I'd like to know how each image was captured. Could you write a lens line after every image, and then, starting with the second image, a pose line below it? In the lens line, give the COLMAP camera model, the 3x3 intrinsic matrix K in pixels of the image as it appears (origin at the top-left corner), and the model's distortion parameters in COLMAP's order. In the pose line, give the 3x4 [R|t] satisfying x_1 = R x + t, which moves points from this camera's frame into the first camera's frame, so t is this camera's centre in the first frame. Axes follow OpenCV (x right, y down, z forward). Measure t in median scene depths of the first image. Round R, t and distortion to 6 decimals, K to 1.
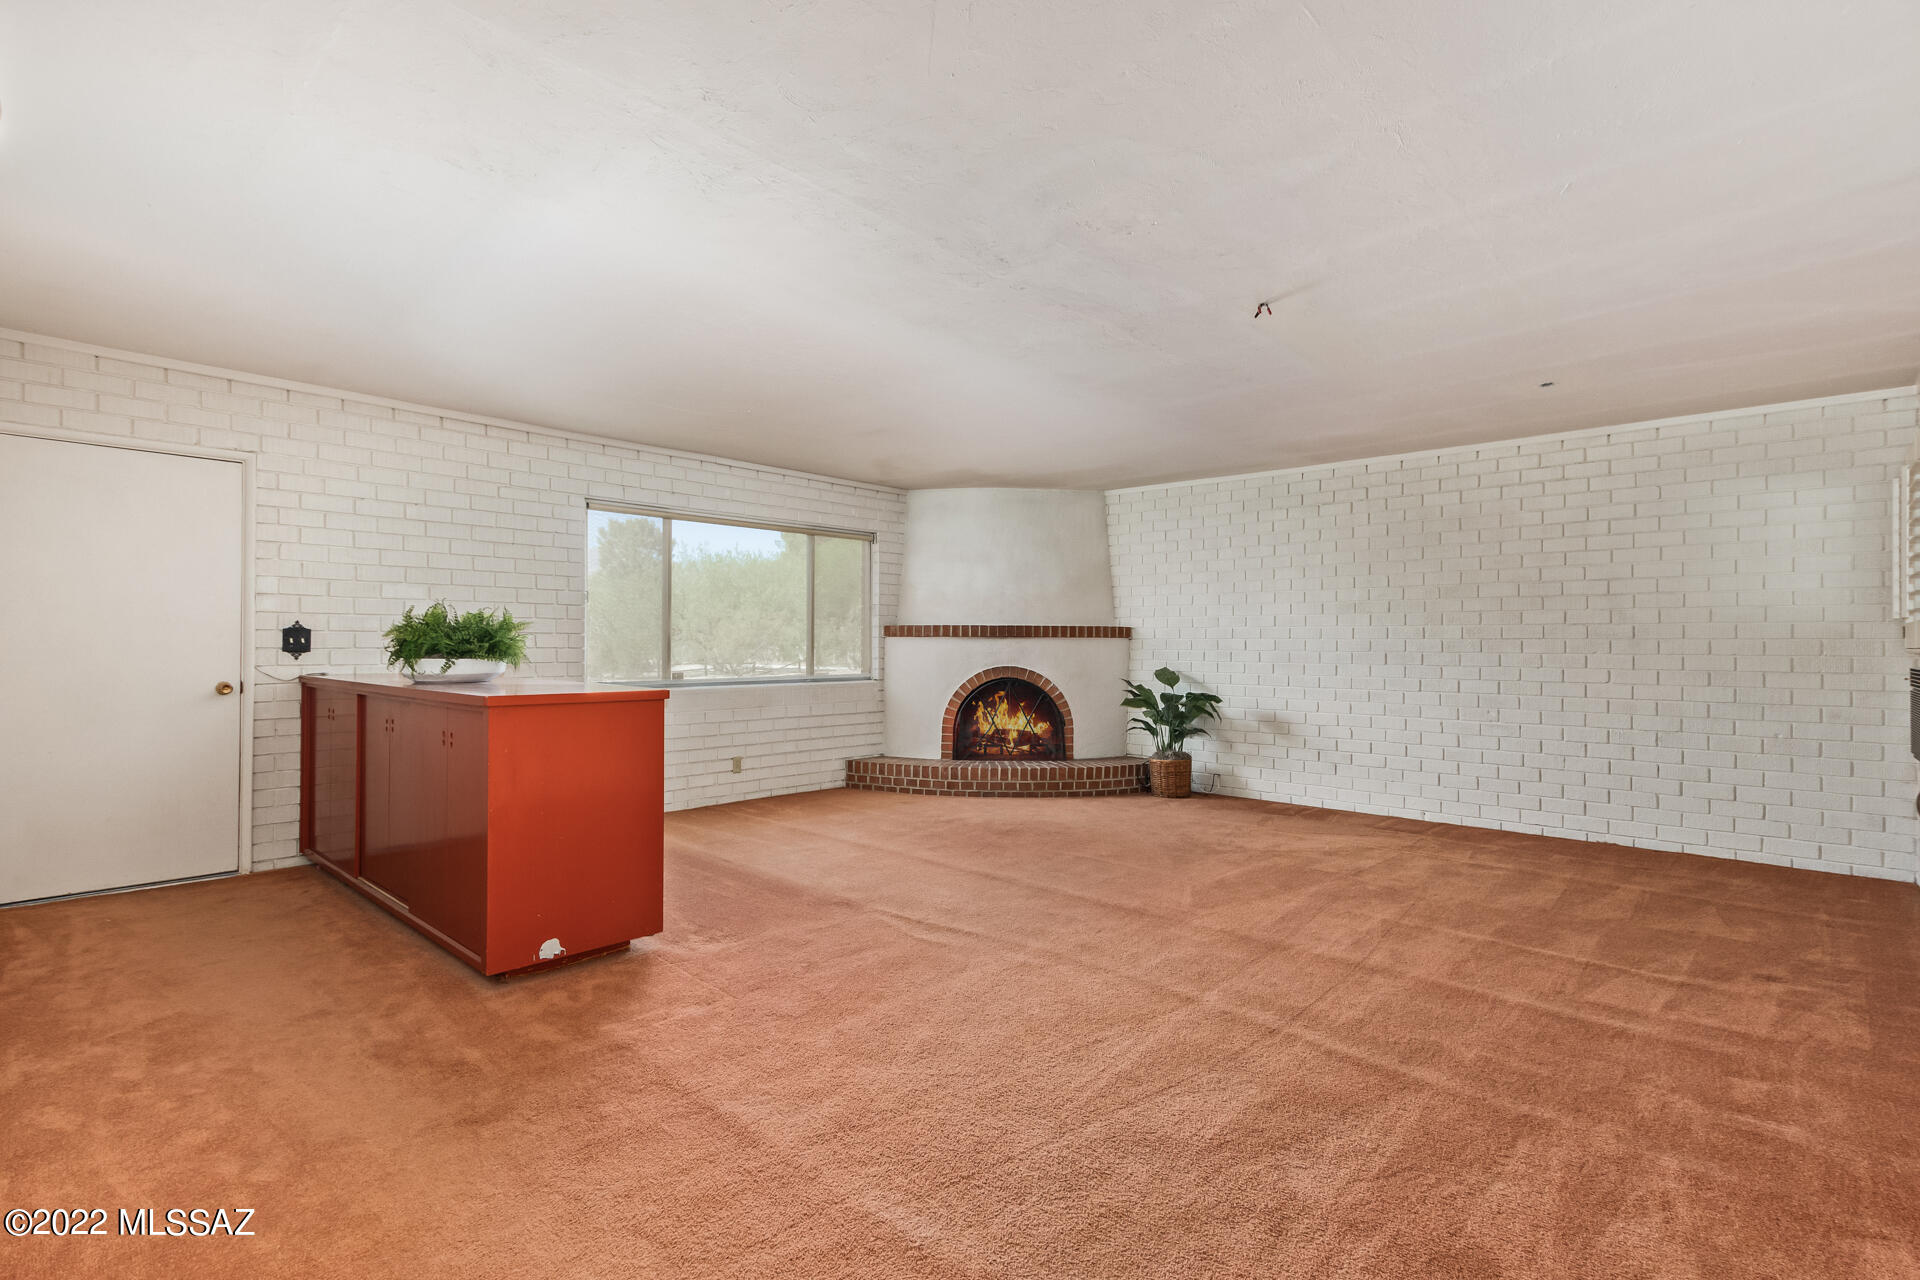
lens RADIAL K [[884.3, 0, 960.9], [0, 884.3, 641.1], [0, 0, 1]] dist [0.004687, 0.000054]
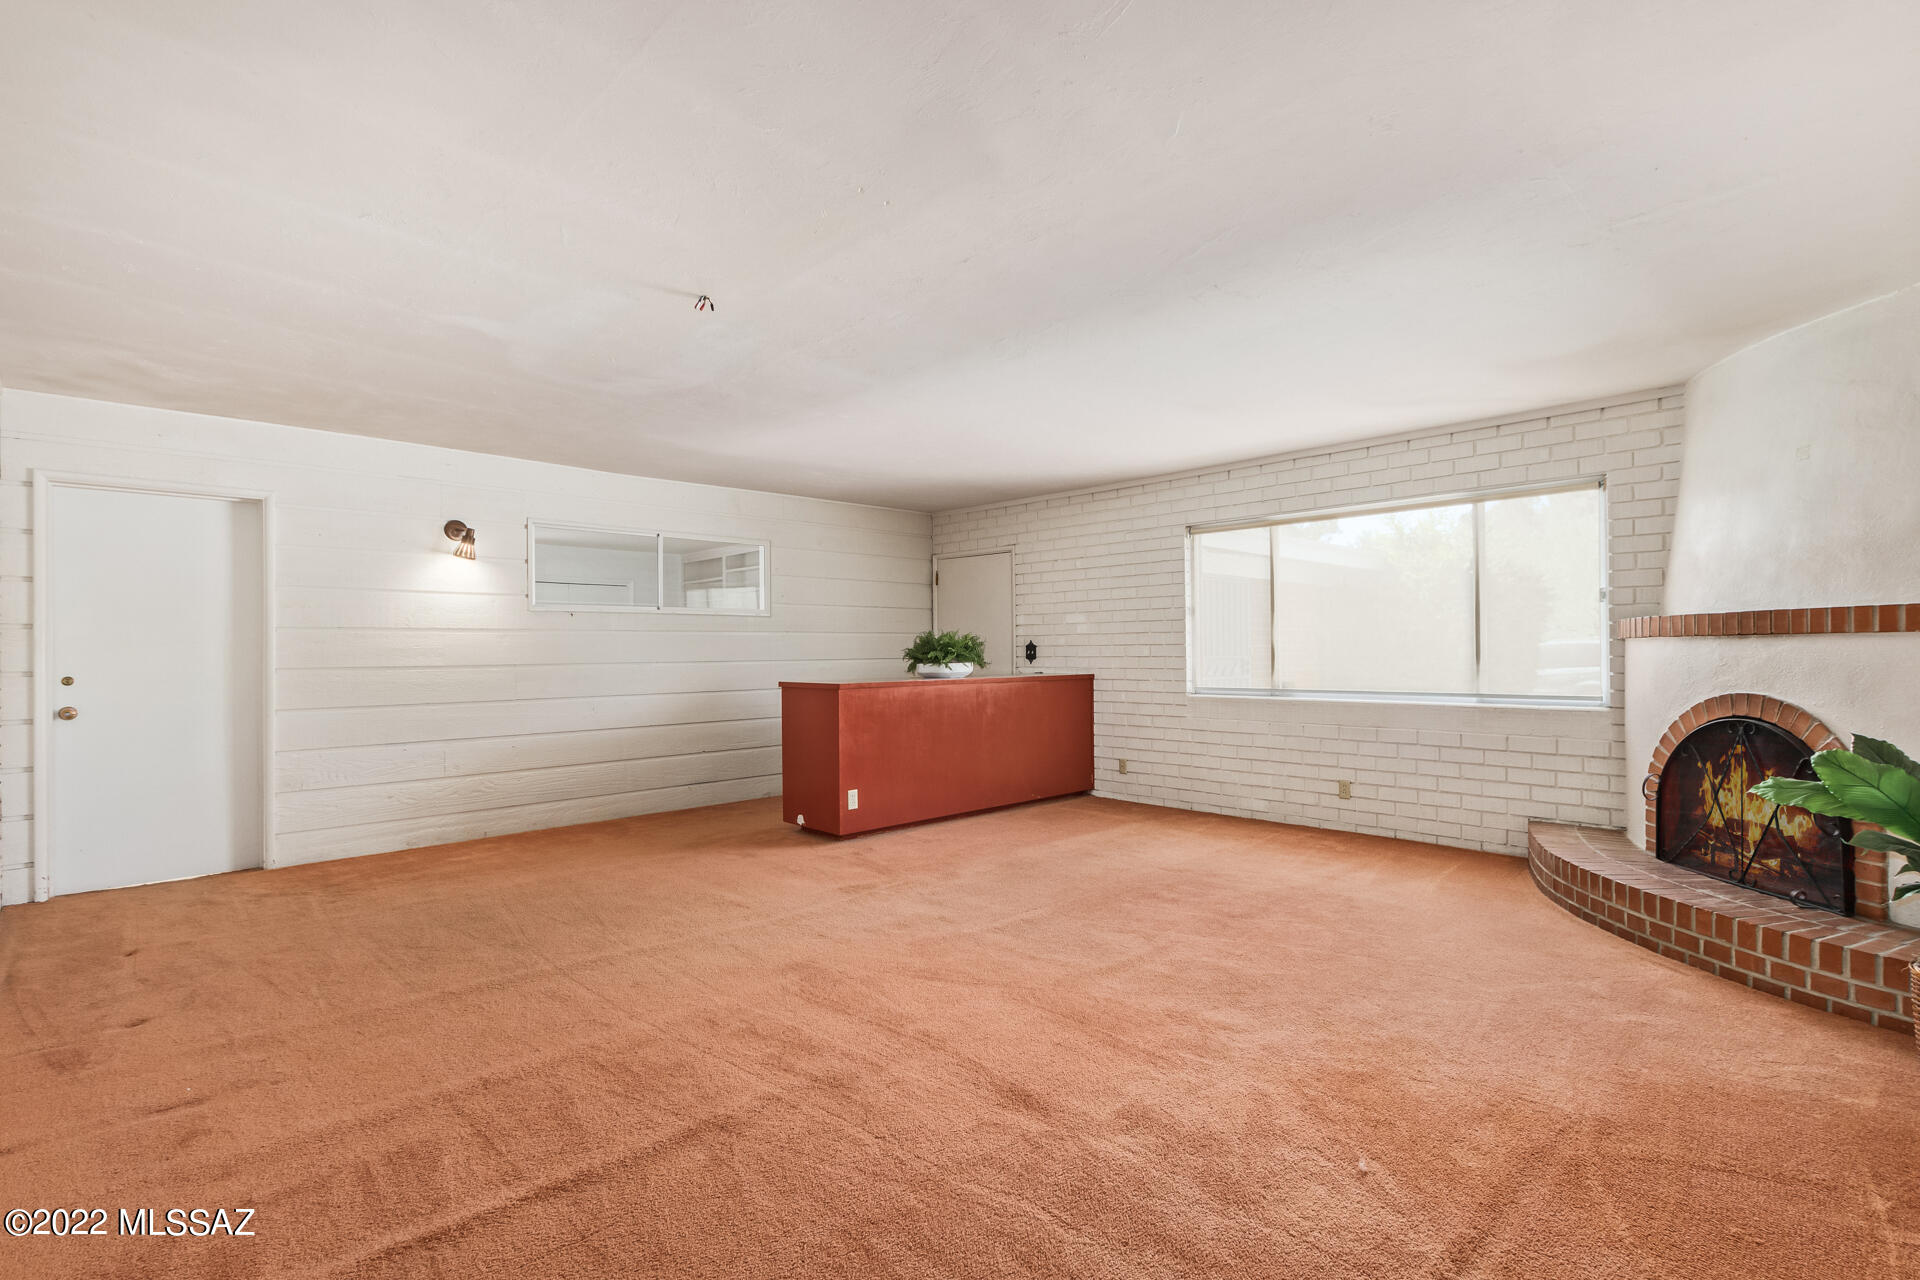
lens RADIAL K [[884.3, 0, 960.4], [0, 884.3, 647.4], [0, 0, 1]] dist [0.004687, 0.000054]
pose [[-0.043450, -0.009491, -0.999011, 0.571137], [0.008807, 0.999912, -0.009883, 0.003385], [0.999017, -0.009227, -0.043362, 0.583277]]
